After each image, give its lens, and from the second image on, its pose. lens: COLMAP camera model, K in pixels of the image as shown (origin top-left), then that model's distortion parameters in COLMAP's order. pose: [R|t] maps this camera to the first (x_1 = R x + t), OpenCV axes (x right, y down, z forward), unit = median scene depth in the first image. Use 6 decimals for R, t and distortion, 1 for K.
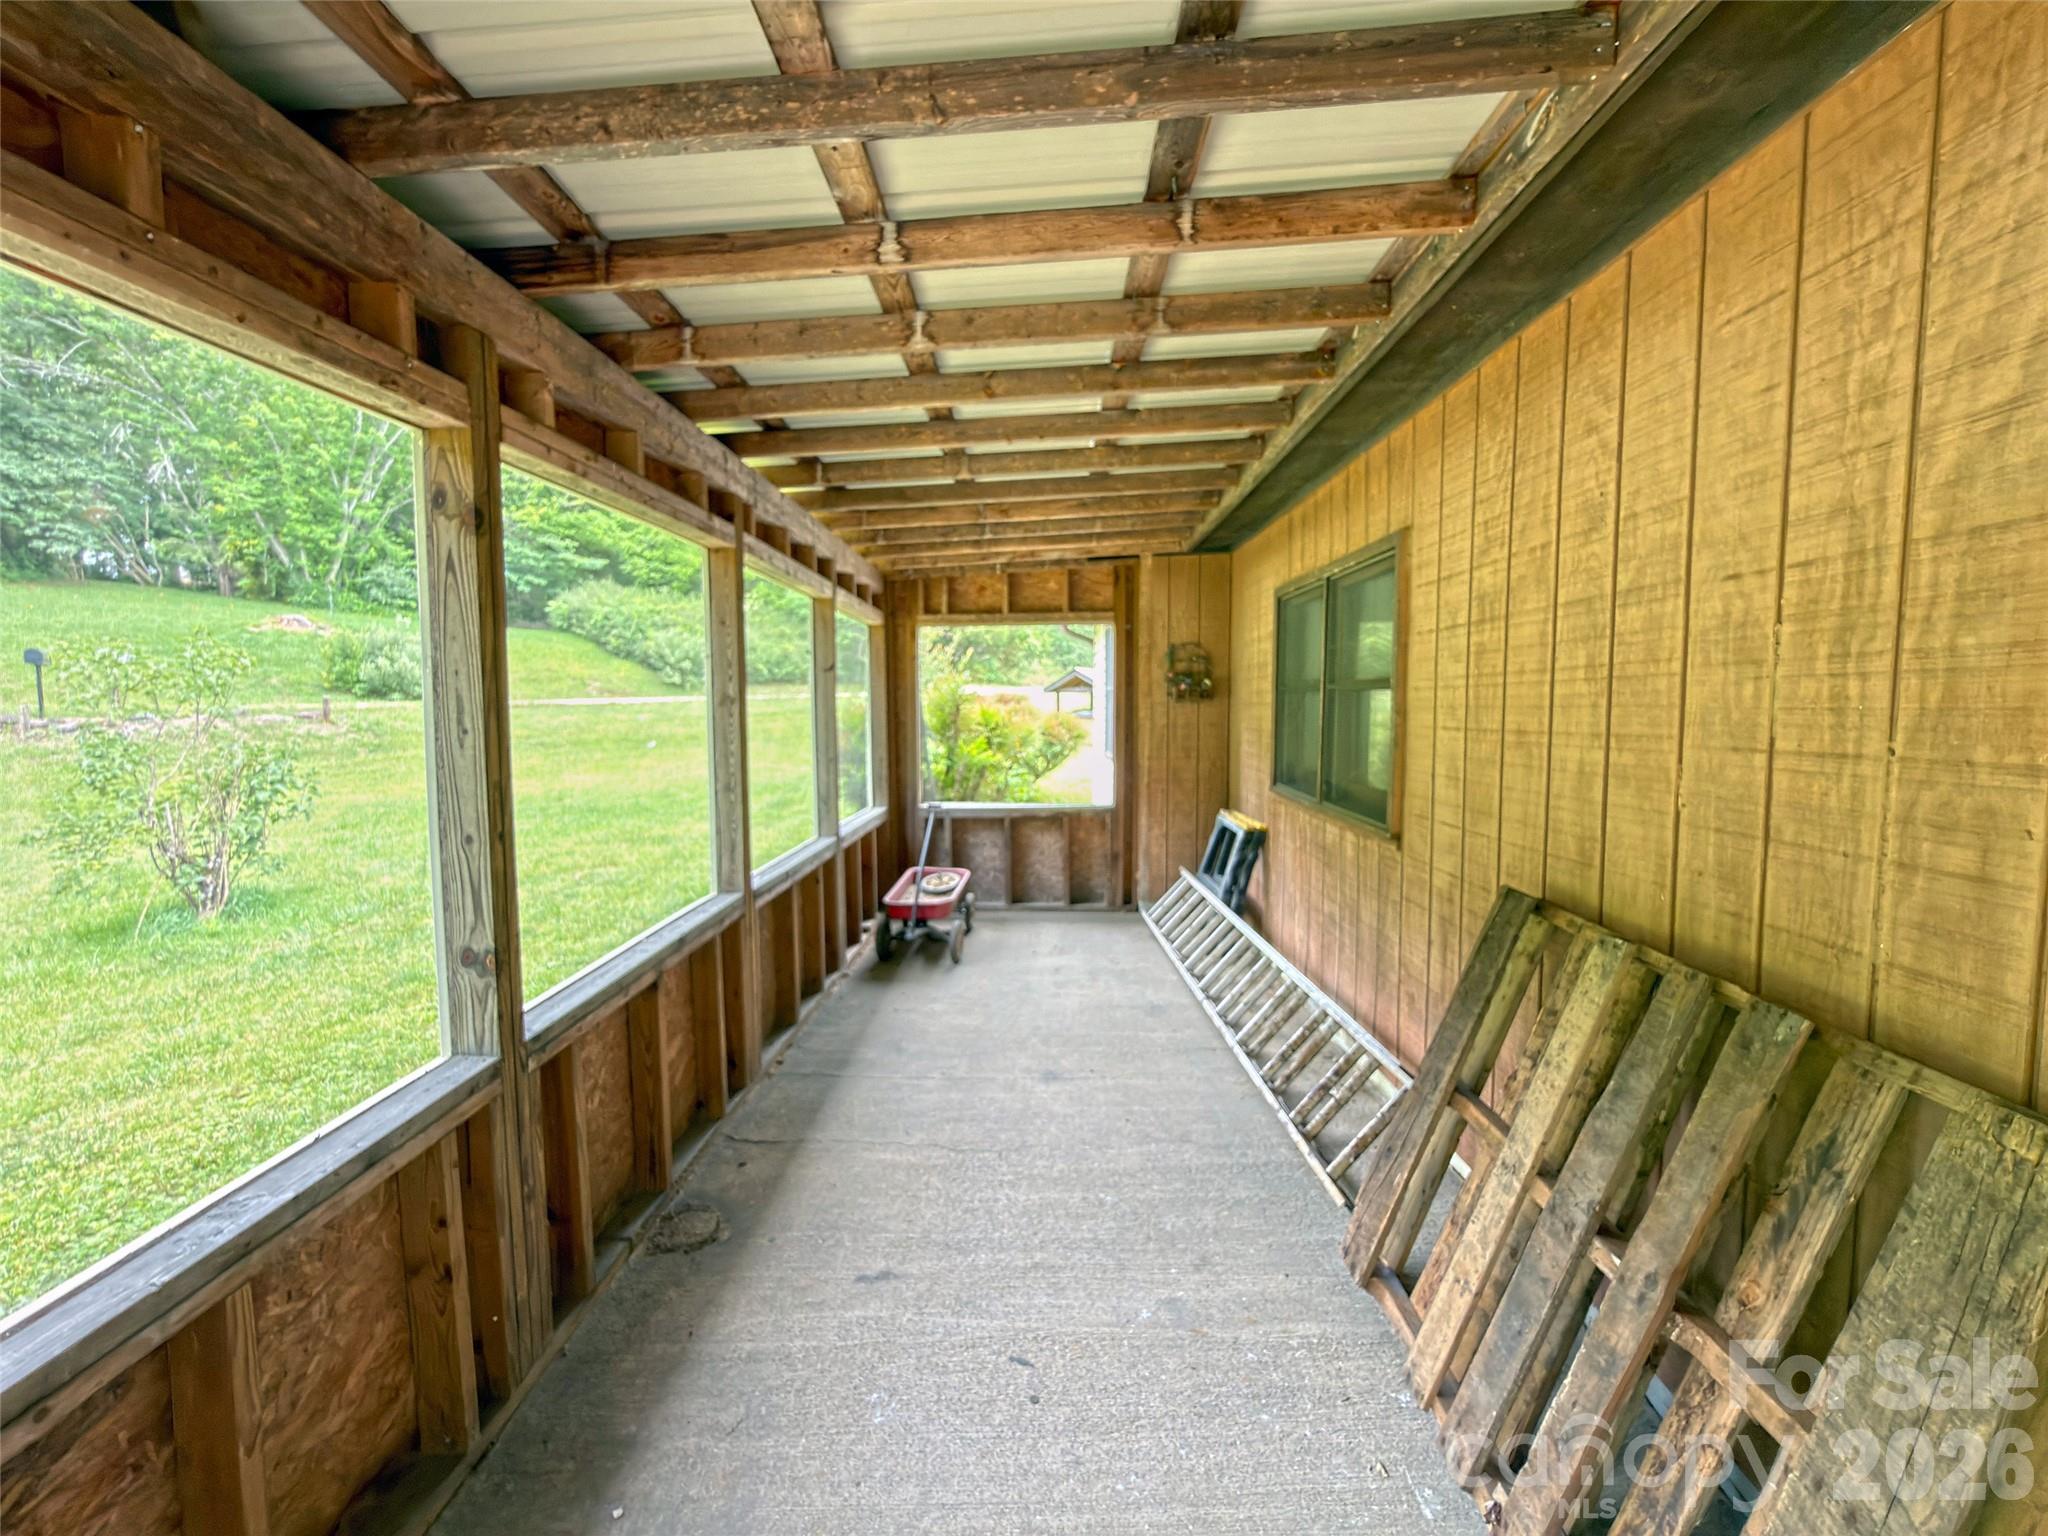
lens RADIAL K [[817.3, 0, 1017.6], [0, 817.3, 761.4], [0, 0, 1]] dist [-0.000139, 0.000257]
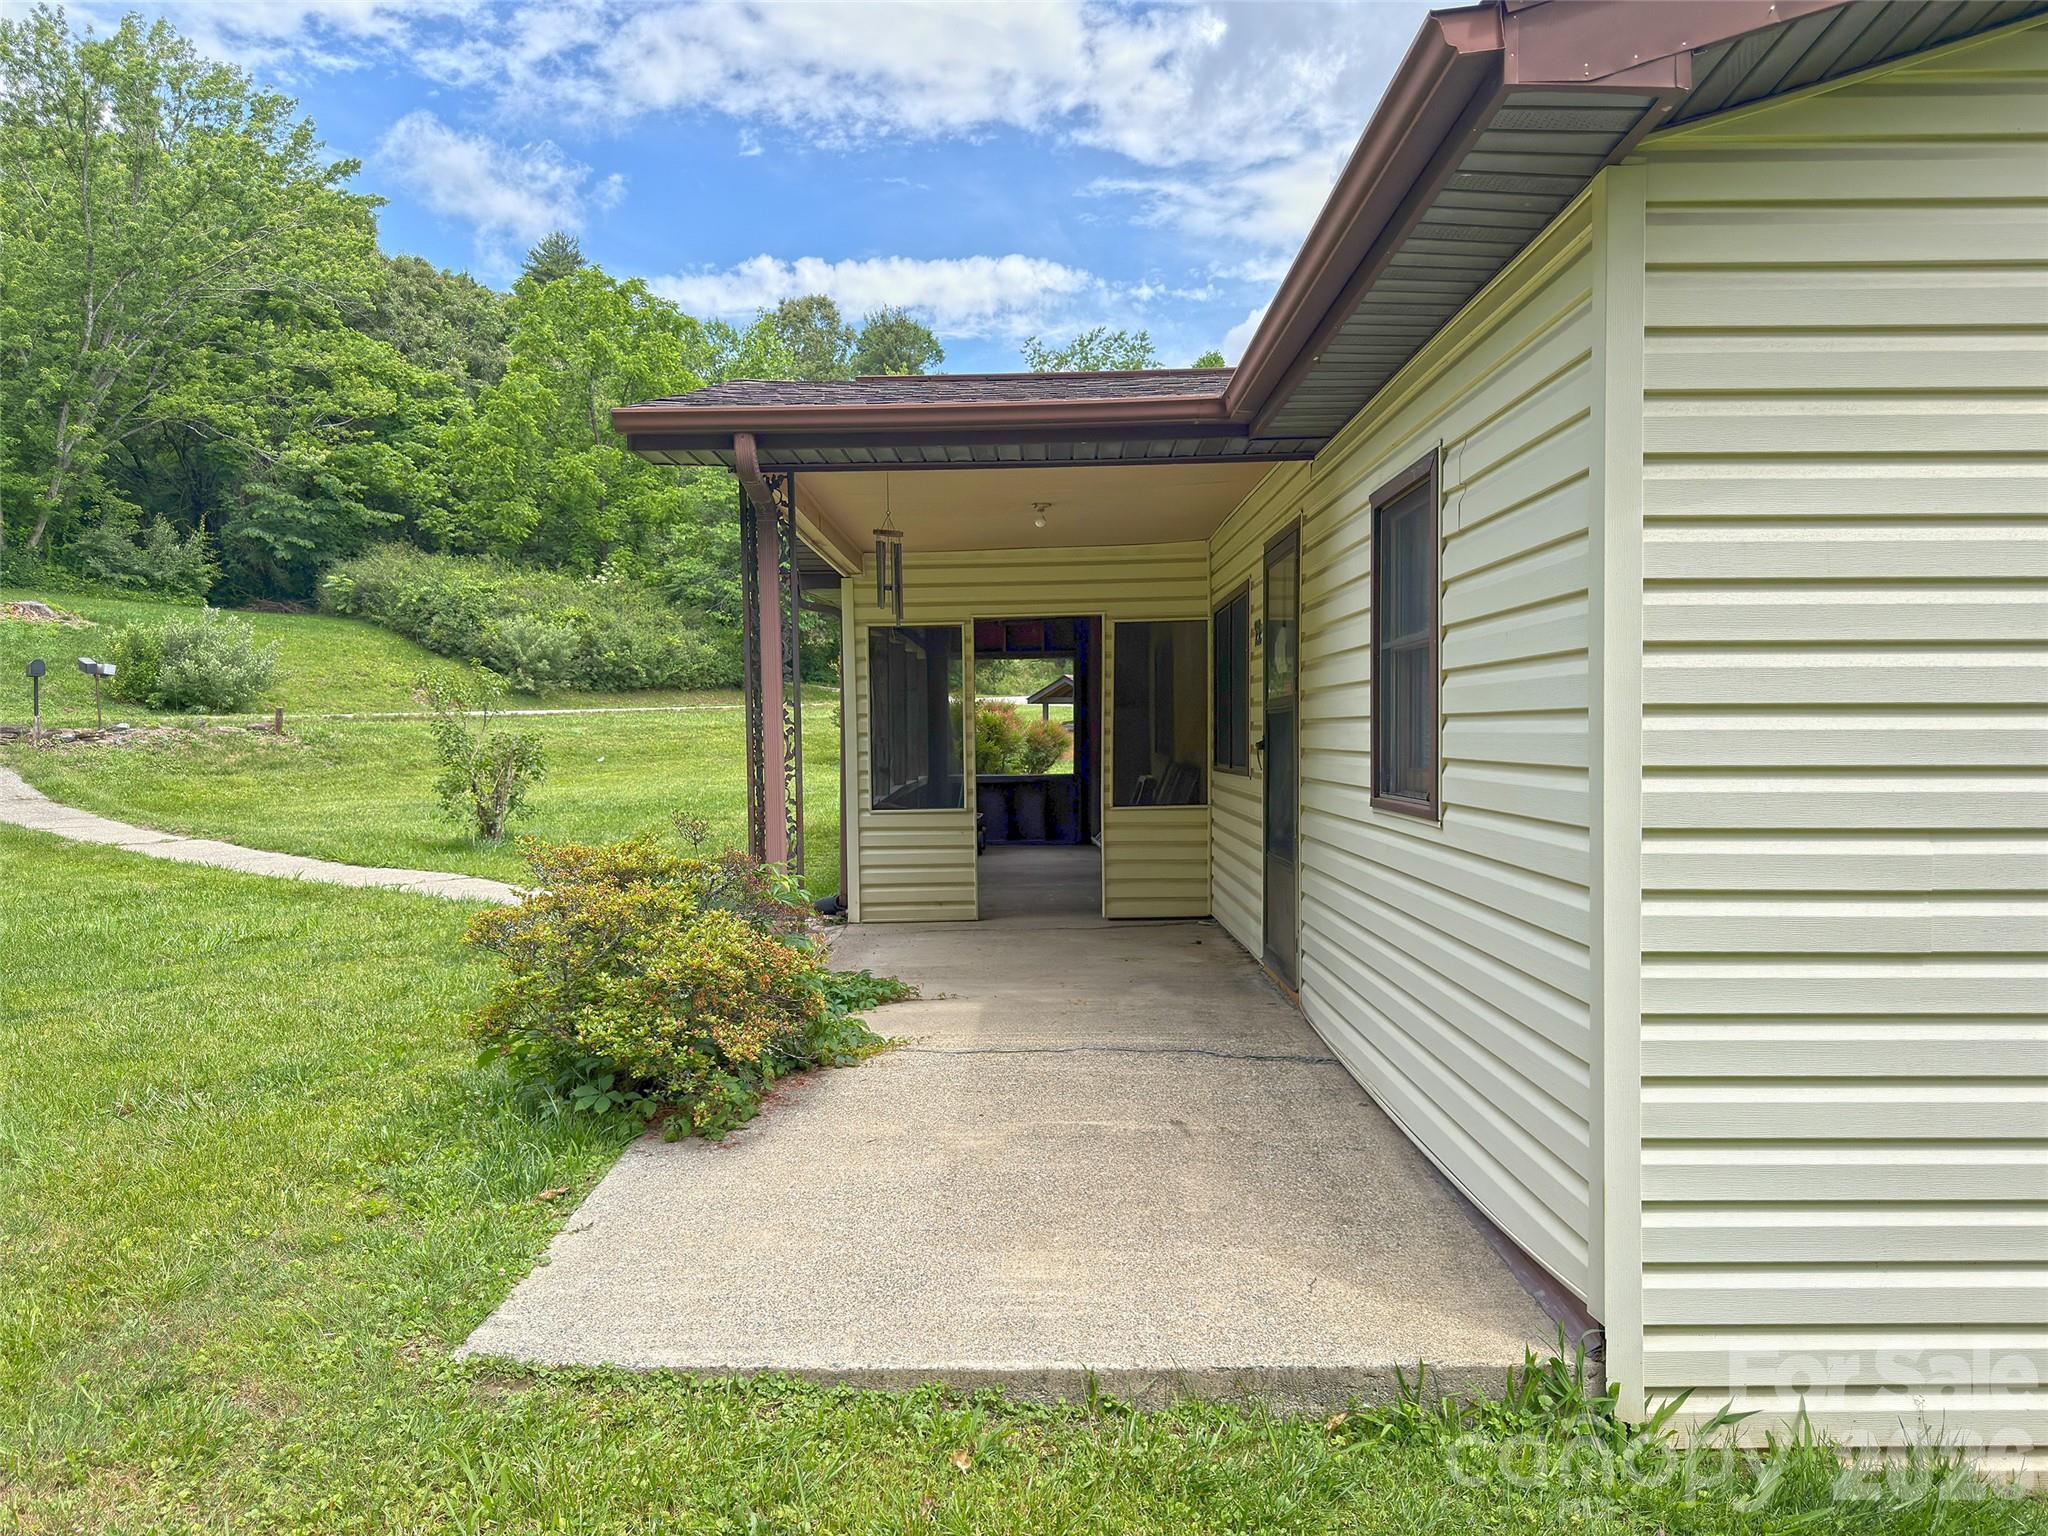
lens RADIAL K [[1429.1, 0, 1024.0], [0, 1429.1, 768.0], [0, 0, 1]] dist [-0.003027, -0.002412]
pose [[0.999604, -0.002944, 0.027991, -0.008906], [0.004024, 0.999247, -0.038596, 0.023475], [-0.027856, 0.038693, 0.998863, -0.270160]]
